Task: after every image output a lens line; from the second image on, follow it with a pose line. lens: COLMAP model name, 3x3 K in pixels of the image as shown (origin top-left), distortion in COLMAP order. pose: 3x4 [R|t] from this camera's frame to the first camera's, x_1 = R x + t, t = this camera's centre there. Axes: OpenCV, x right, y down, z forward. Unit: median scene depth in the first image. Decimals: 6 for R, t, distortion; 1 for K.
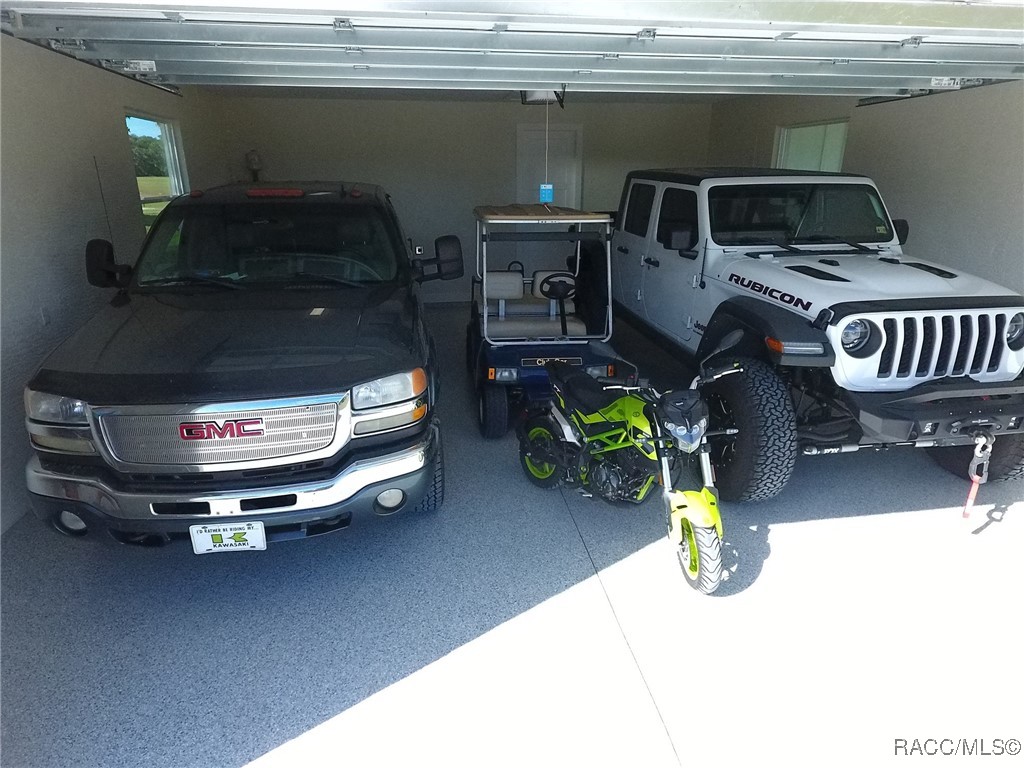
lens RADIAL K [[599.9, 0, 511.4], [0, 599.9, 383.8], [0, 0, 1]] dist [-0.003507, 0.000939]
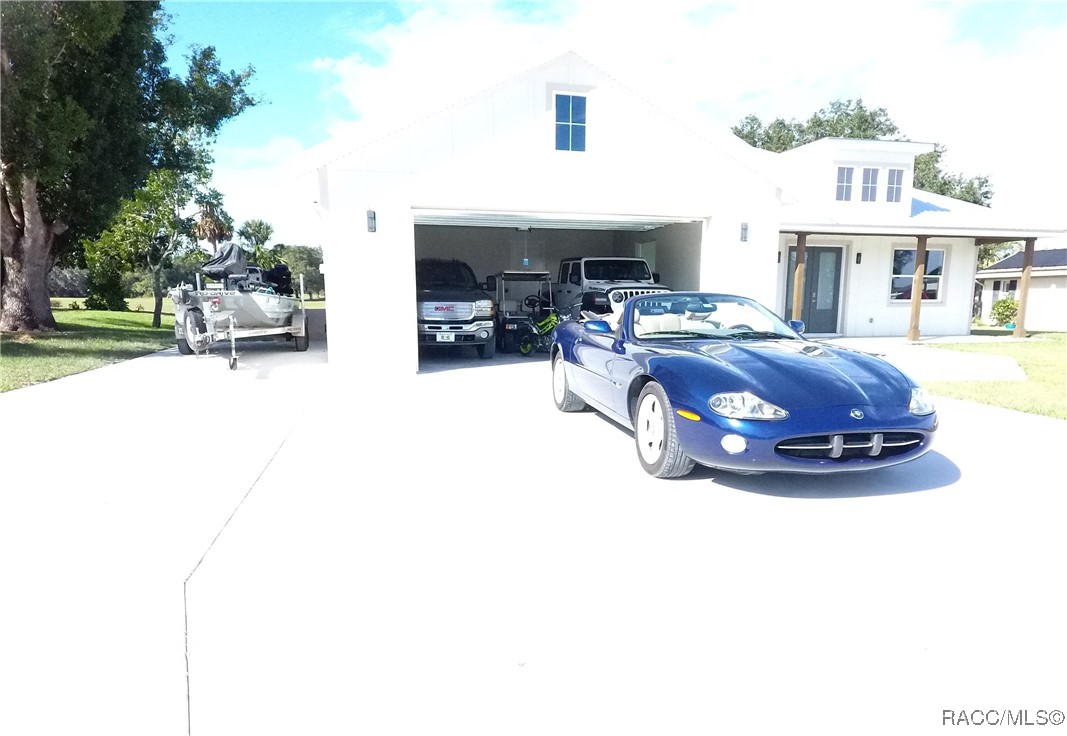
lens RADIAL K [[676.4, 0, 563.8], [0, 676.4, 411.3], [0, 0, 1]] dist [0.000376, 0.000245]
pose [[0.994215, -0.015042, 0.106354, -0.151008], [0.033036, 0.984973, -0.169521, 1.217554], [-0.102206, 0.172054, 0.979771, -2.663604]]
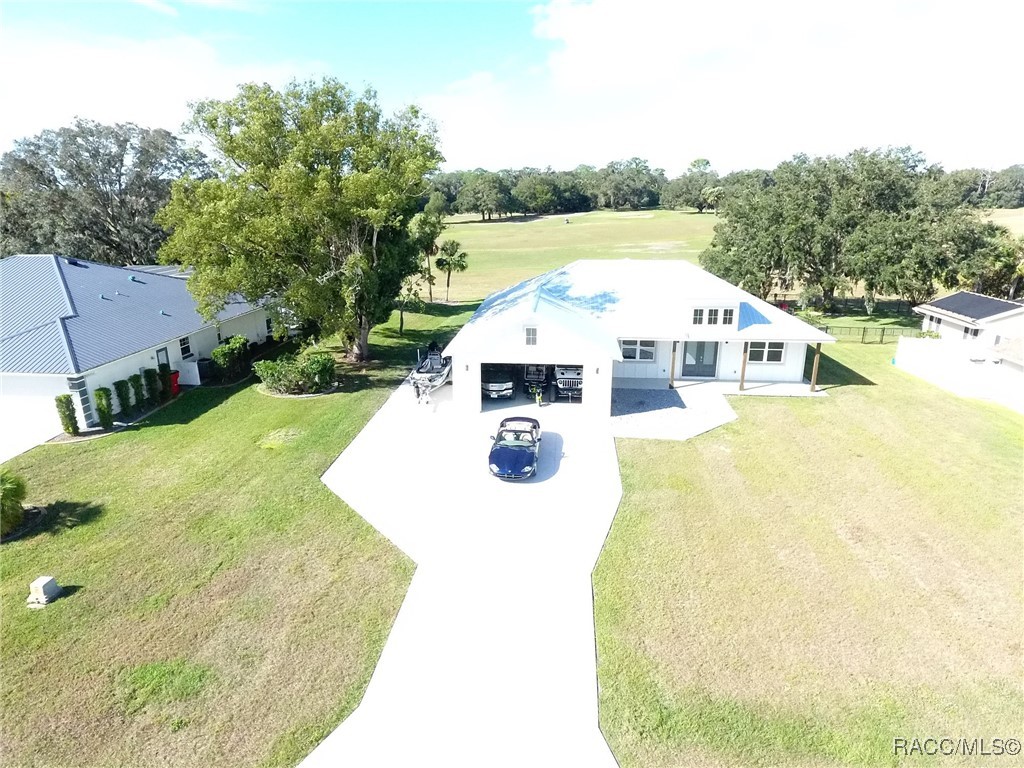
lens RADIAL K [[599.9, 0, 515.2], [0, 599.9, 382.9], [0, 0, 1]] dist [-0.003507, 0.000939]
pose [[0.974021, 0.069153, -0.215641, 1.864197], [-0.079670, 0.996000, -0.040456, 0.354996], [0.211980, 0.056585, 0.975634, -7.960203]]
